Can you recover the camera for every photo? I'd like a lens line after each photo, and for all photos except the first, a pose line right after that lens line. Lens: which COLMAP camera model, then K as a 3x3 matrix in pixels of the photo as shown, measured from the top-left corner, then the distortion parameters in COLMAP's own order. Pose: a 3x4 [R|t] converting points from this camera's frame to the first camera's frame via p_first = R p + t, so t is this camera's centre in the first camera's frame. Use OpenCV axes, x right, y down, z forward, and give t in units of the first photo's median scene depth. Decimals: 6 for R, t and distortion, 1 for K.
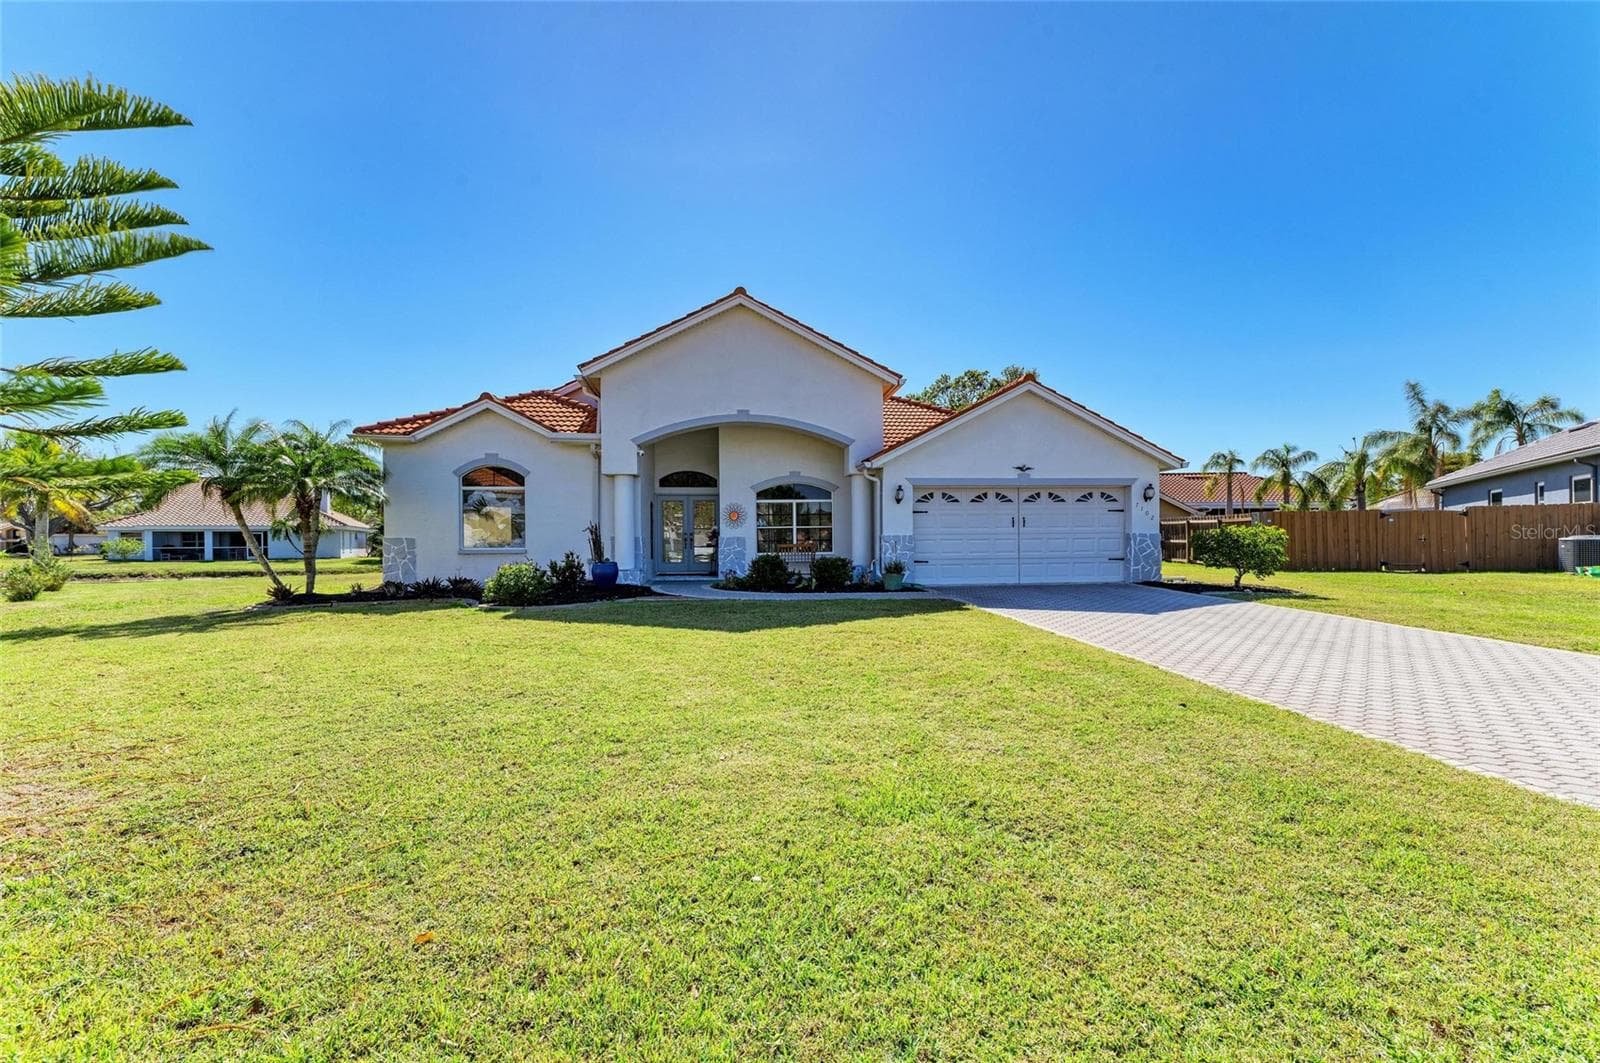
lens RADIAL K [[716.2, 0, 803.4], [0, 716.2, 548.5], [0, 0, 1]] dist [0.021091, -0.000115]
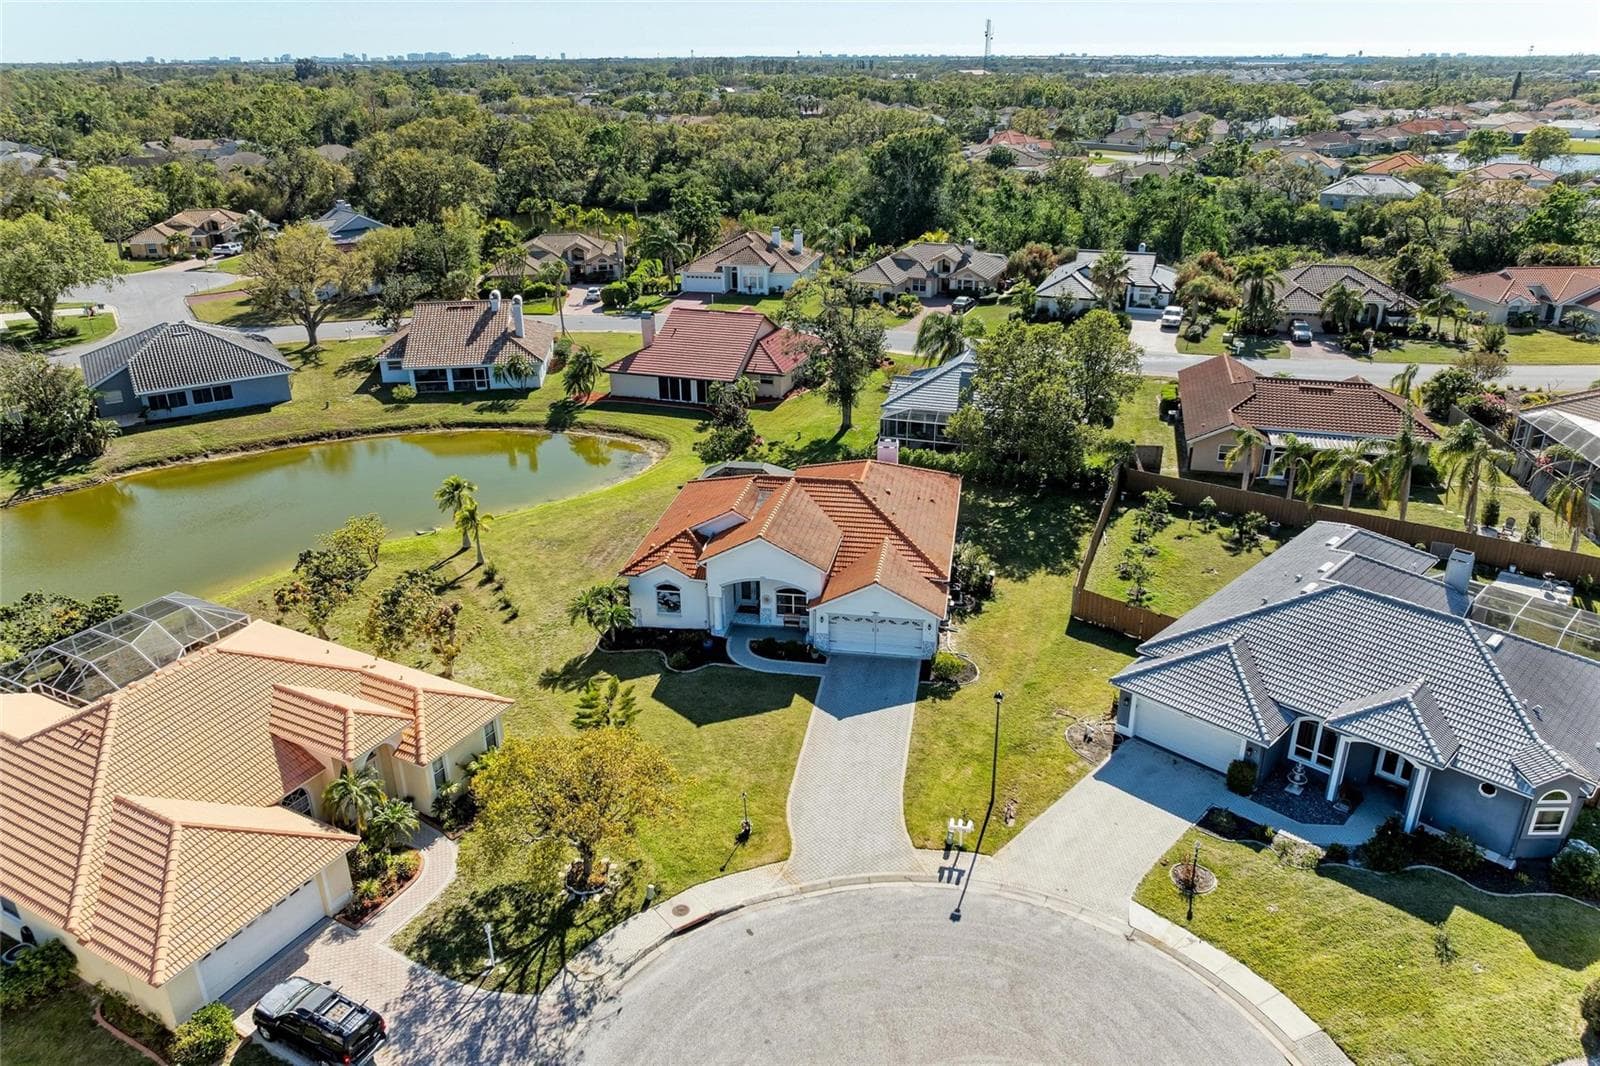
lens RADIAL K [[1151.9, 0, 800.0], [0, 1151.9, 533.0], [0, 0, 1]] dist [-0.006037, -0.002693]
pose [[0.960508, 0.110892, -0.255200, 0.979938], [-0.002666, 0.920781, 0.390072, -1.785861], [0.278239, -0.373987, 0.884713, -2.274657]]
